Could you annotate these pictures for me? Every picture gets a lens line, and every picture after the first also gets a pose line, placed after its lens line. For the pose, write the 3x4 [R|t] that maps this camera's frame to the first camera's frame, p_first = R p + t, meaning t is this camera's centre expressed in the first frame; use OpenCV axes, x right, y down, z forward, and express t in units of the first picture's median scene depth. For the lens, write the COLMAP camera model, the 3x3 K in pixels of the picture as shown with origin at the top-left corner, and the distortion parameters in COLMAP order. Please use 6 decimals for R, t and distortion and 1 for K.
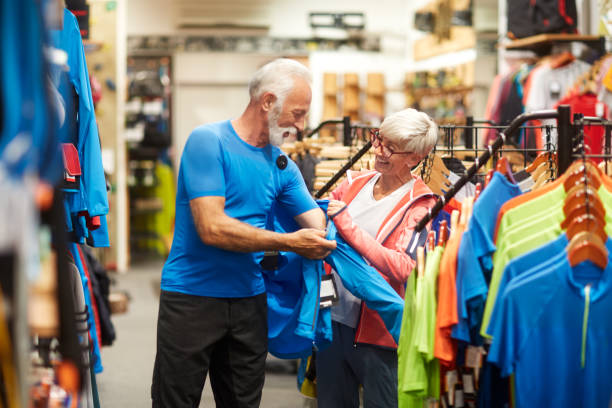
lens RADIAL K [[1482.4, 0, 306.0], [0, 1482.4, 204.0], [0, 0, 1]] dist [-0.097324, -0.343857]
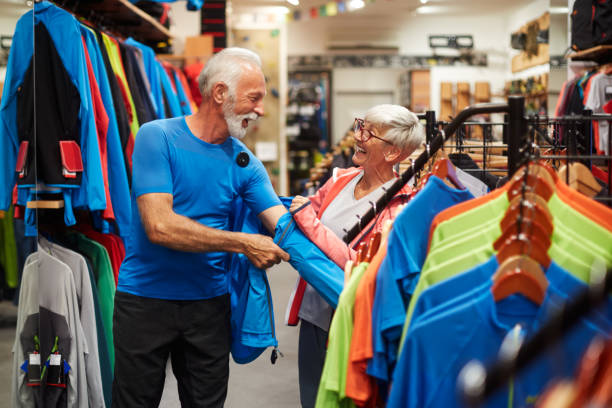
lens RADIAL K [[1006.7, 0, 262.4], [0, 1006.7, 203.1], [0, 0, 1]] dist [-0.103354, -0.072261]
pose [[0.978251, 0.010622, -0.207154, 0.117520], [-0.005406, 0.999654, 0.025729, -0.015655], [0.207356, -0.024049, 0.977970, 0.321658]]
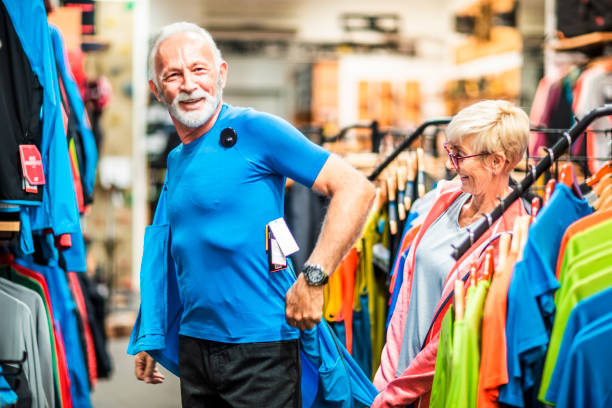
lens RADIAL K [[1482.4, 0, 306.0], [0, 1482.4, 204.0], [0, 0, 1]] dist [-0.097324, -0.343857]
pose [[0.999637, 0.008156, -0.025684, 0.013526], [-0.008391, 0.999923, -0.009087, -0.002402], [0.025608, 0.009299, 0.999629, 0.180369]]
